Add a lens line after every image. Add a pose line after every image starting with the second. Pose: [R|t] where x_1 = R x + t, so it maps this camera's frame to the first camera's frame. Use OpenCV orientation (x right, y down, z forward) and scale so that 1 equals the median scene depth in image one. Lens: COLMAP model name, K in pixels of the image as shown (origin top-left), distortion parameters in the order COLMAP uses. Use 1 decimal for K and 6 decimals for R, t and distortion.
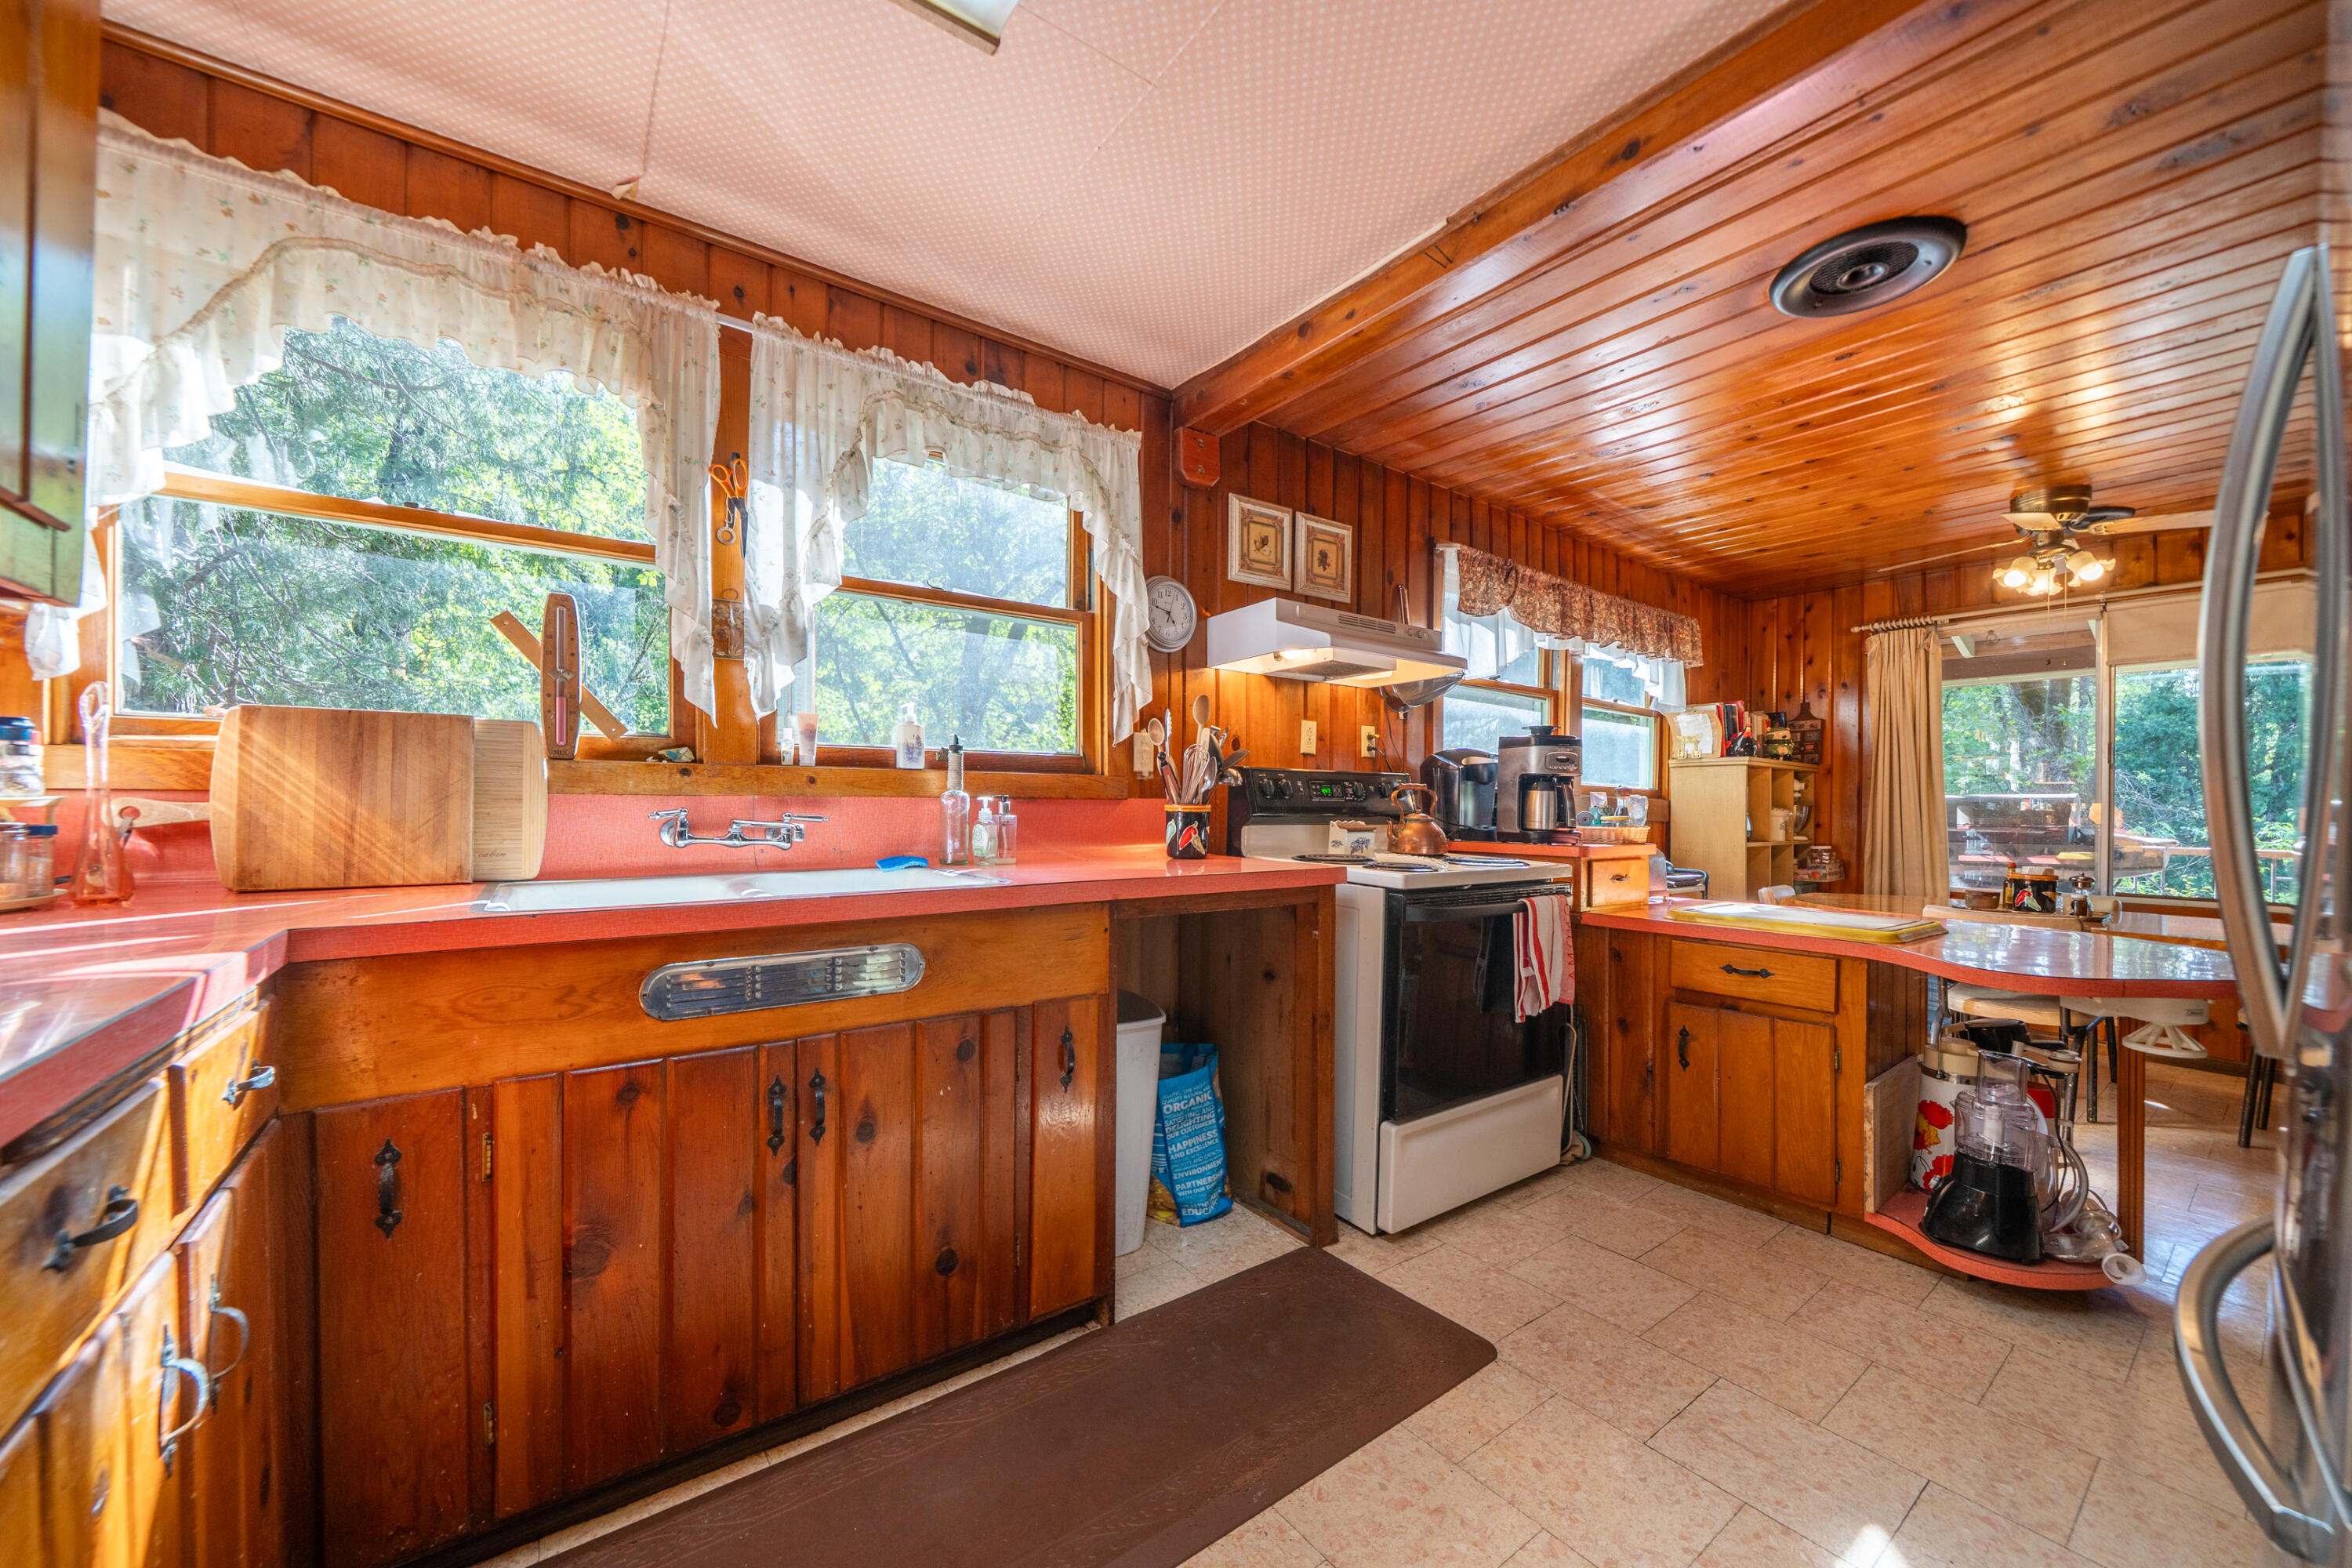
lens RADIAL K [[846.4, 0, 1114.3], [0, 846.4, 803.3], [0, 0, 1]] dist [-0.015467, -0.000095]
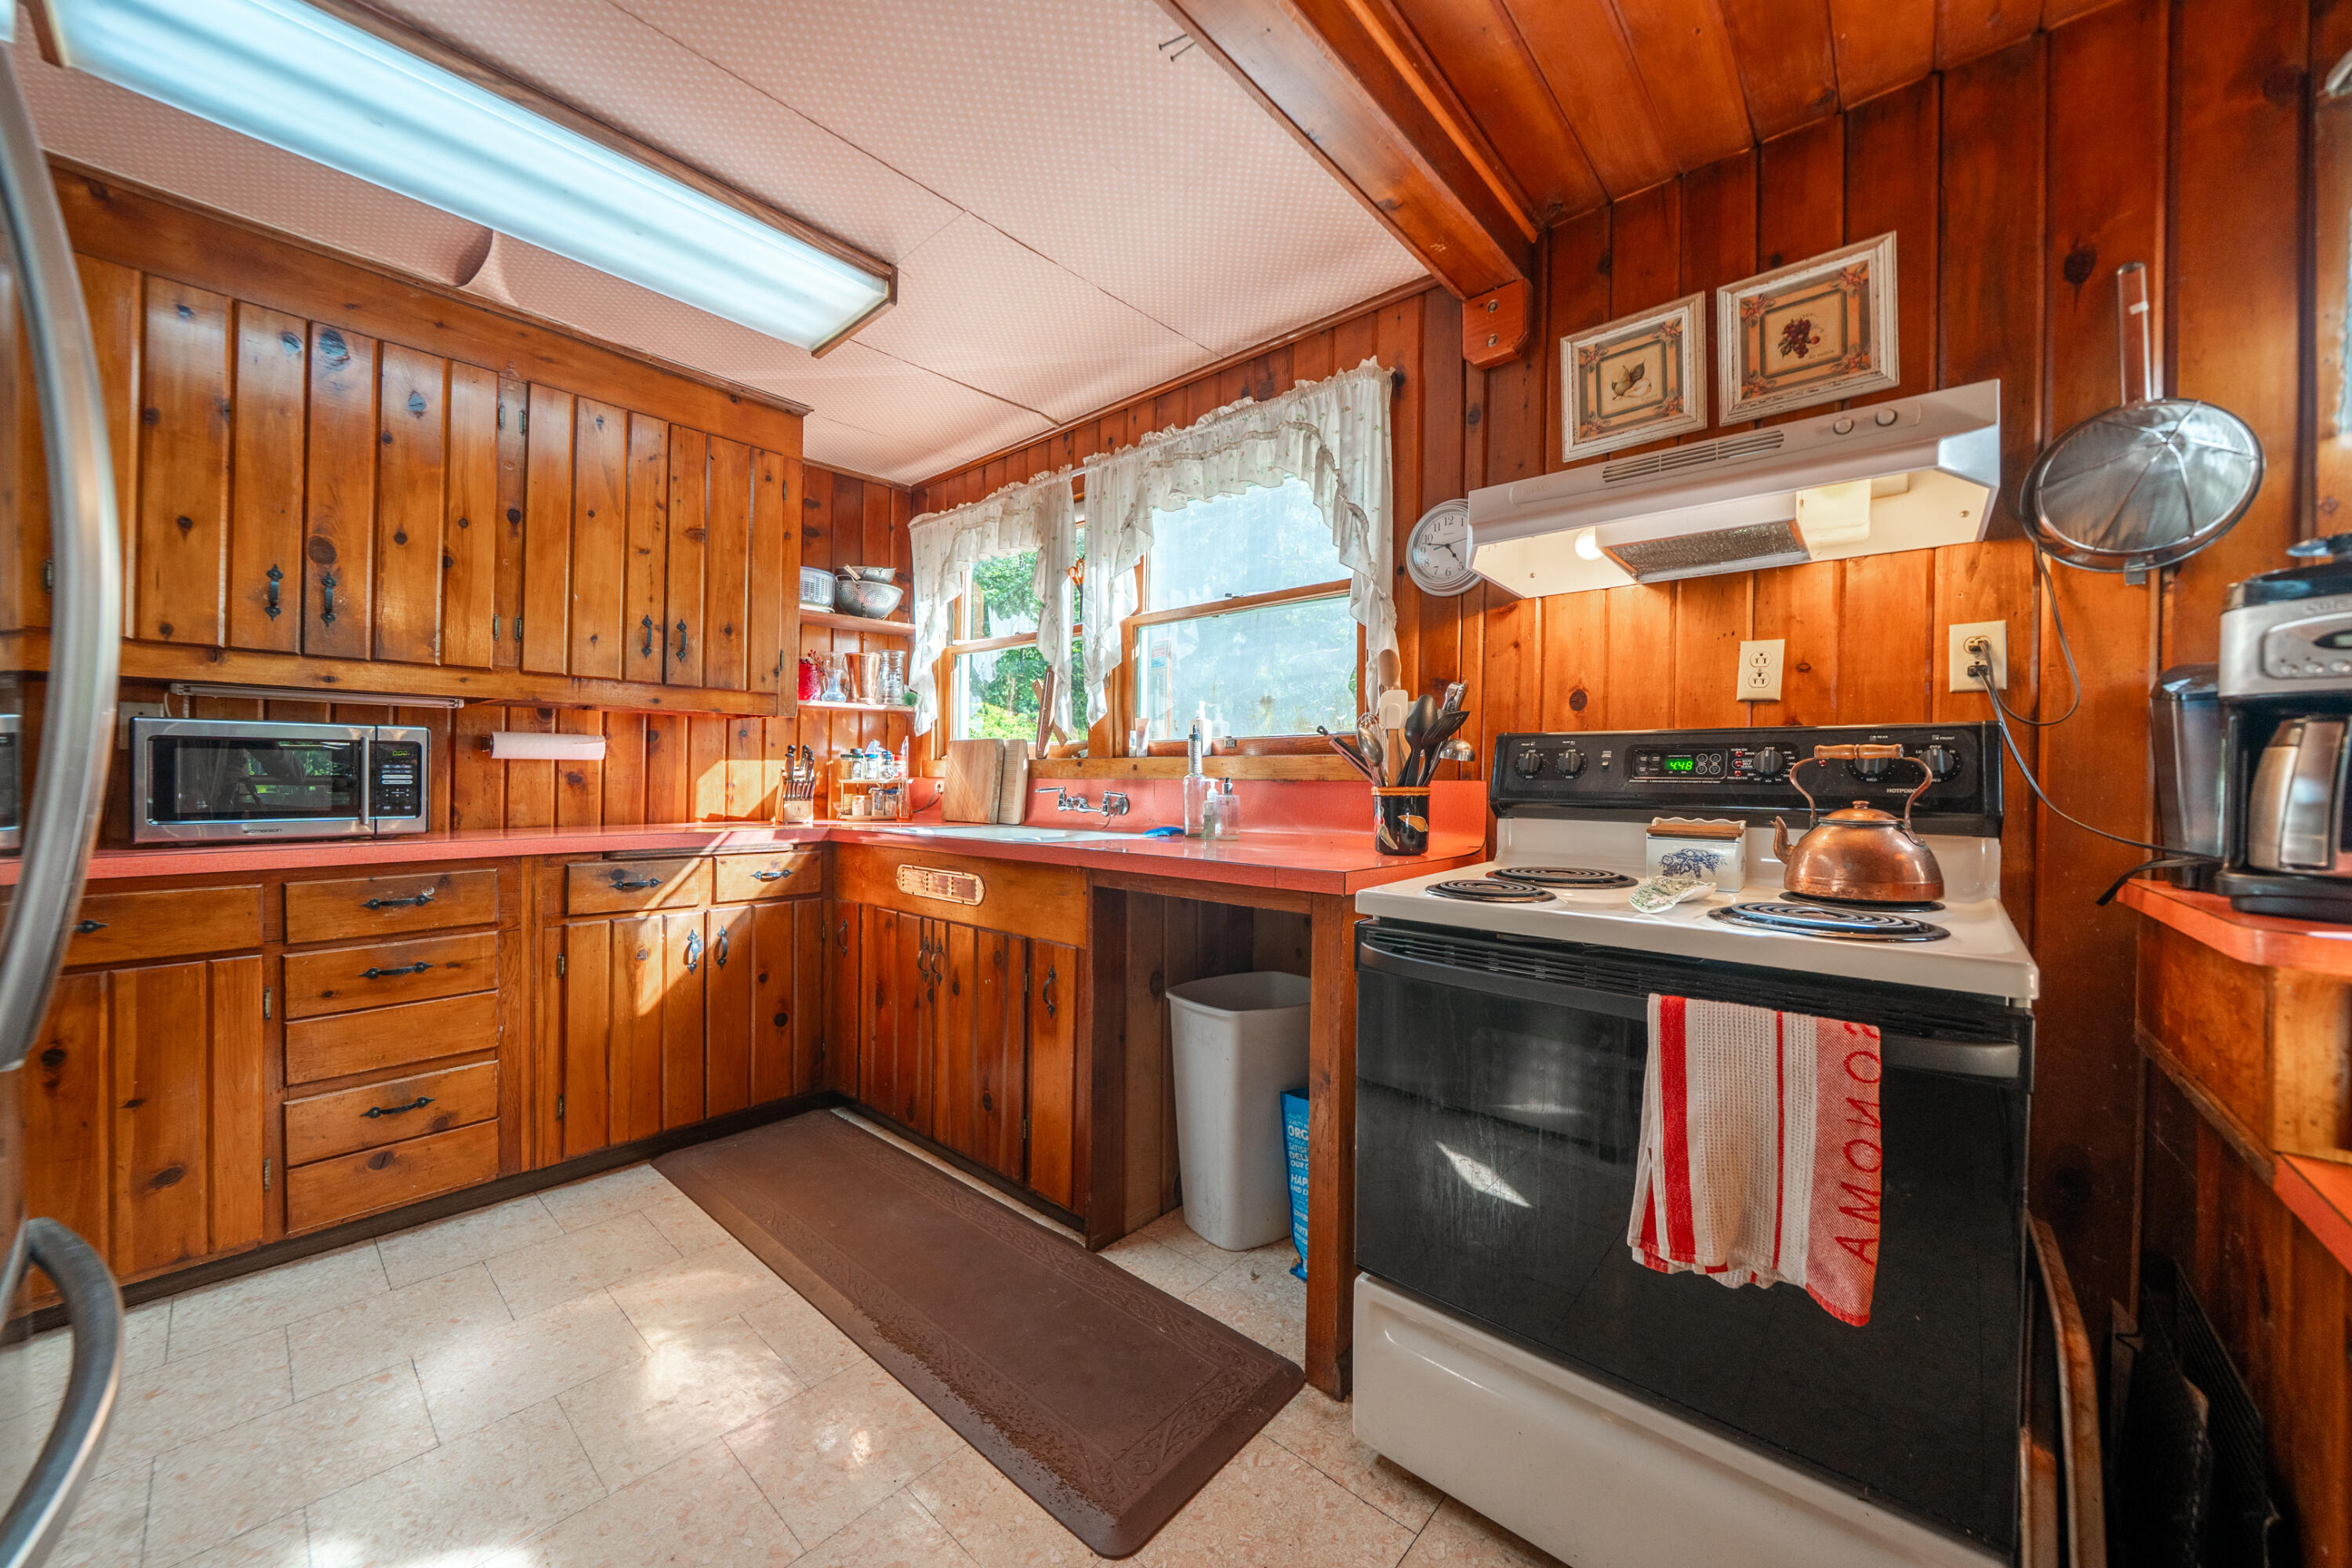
lens RADIAL K [[837.3, 0, 1182.1], [0, 837.3, 771.1], [0, 0, 1]] dist [-0.012037, 0.000101]
pose [[0.257258, -0.017347, -0.966187, 0.804284], [-0.012134, 0.999702, -0.021180, 0.005718], [0.966267, 0.017172, 0.256970, 0.600465]]
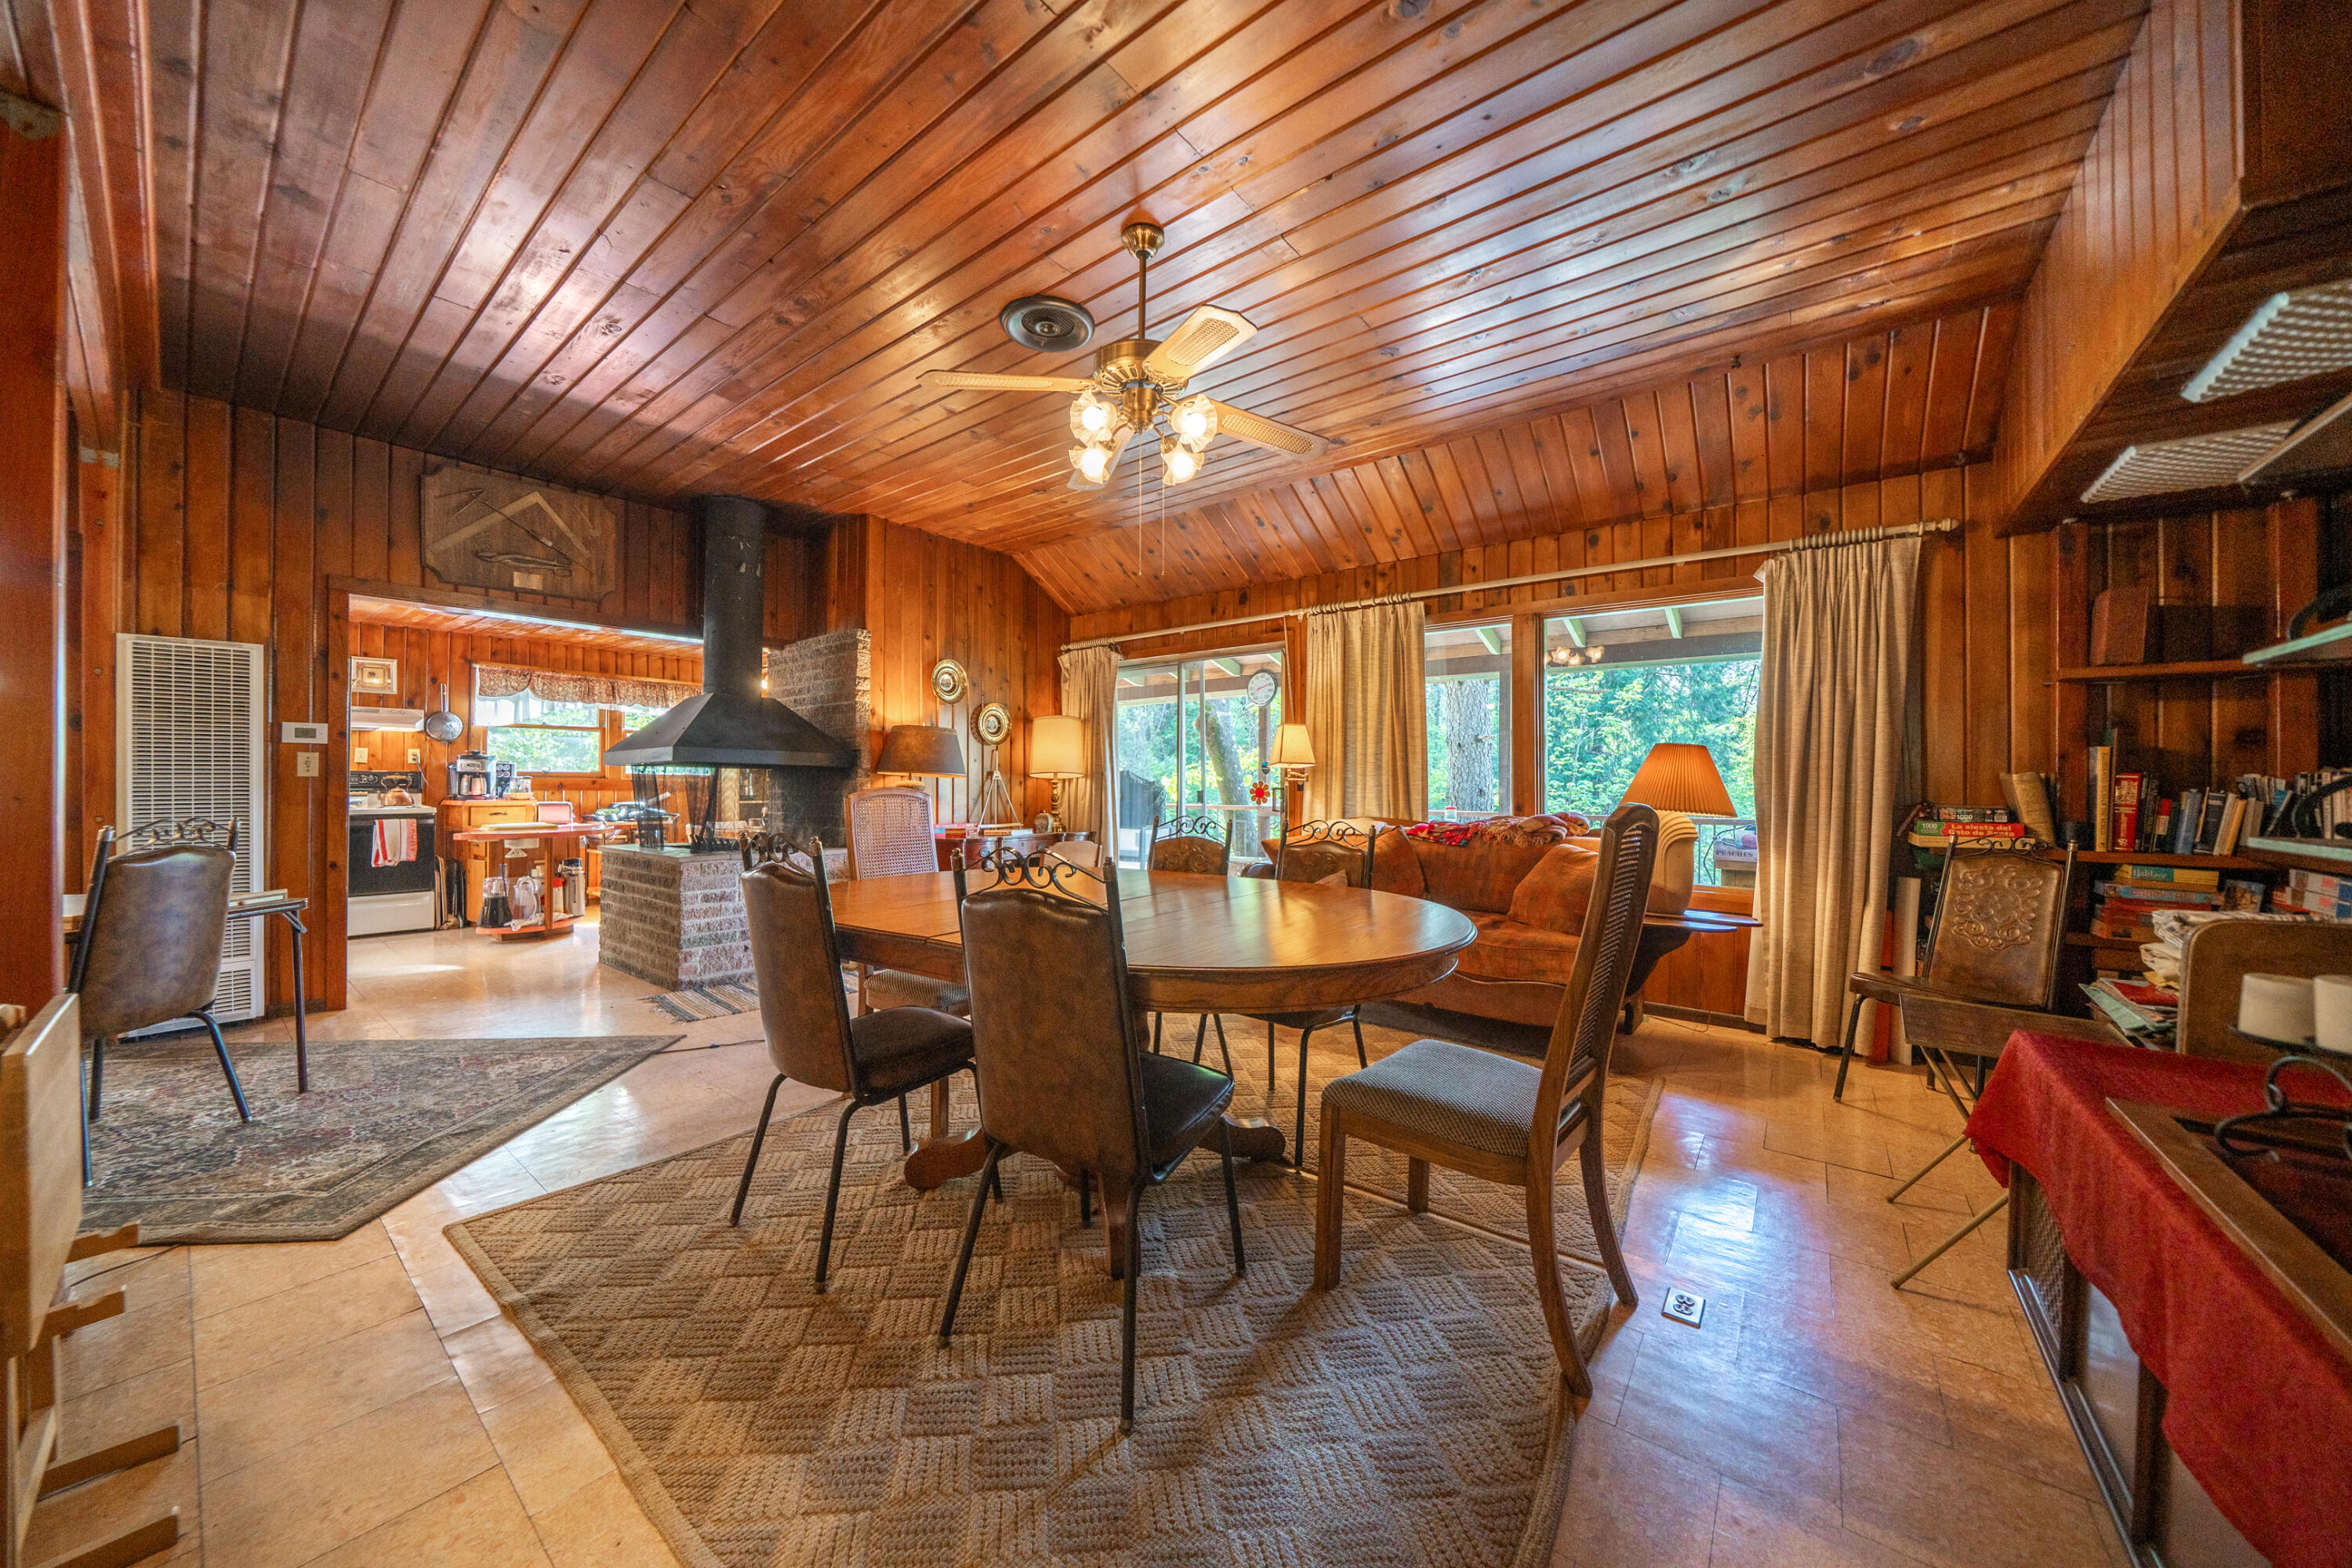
lens RADIAL K [[813.1, 0, 1176.0], [0, 813.1, 784.0], [0, 0, 1]] dist [-0.012011, -0.000083]
pose [[0.949907, -0.013158, 0.312256, 1.956697], [0.013957, 0.999903, -0.000323, 0.034463], [-0.312222, 0.004665, 0.949998, -2.039116]]
